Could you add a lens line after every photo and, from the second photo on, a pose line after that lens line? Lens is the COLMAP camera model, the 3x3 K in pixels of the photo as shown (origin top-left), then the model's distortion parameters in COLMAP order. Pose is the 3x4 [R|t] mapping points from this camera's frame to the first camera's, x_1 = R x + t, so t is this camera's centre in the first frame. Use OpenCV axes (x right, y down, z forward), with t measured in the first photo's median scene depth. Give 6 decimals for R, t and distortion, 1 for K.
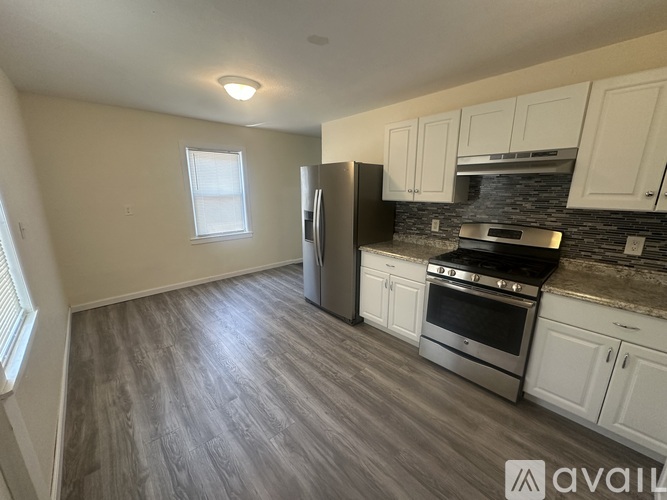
lens RADIAL K [[268.7, 0, 336.7], [0, 268.7, 253.9], [0, 0, 1]] dist [0.004062, 0.000440]
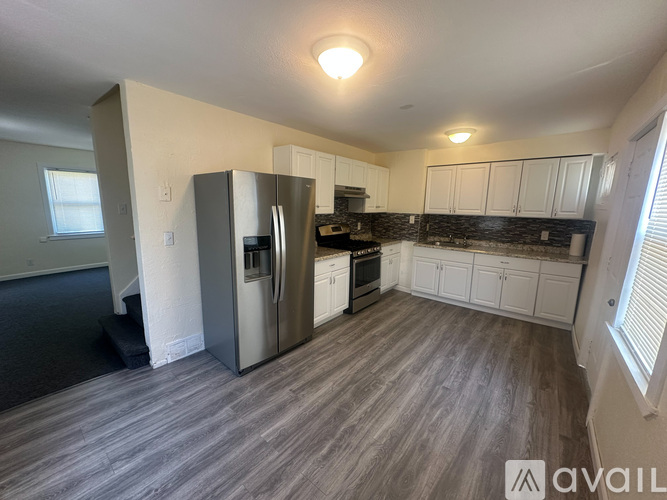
lens RADIAL K [[268.7, 0, 336.2], [0, 268.7, 251.2], [0, 0, 1]] dist [0.004062, 0.000440]
pose [[-0.155035, -0.176414, 0.972030, -1.157019], [0.215390, 0.954220, 0.207535, -0.311145], [-0.964143, 0.241541, -0.109940, 1.254680]]
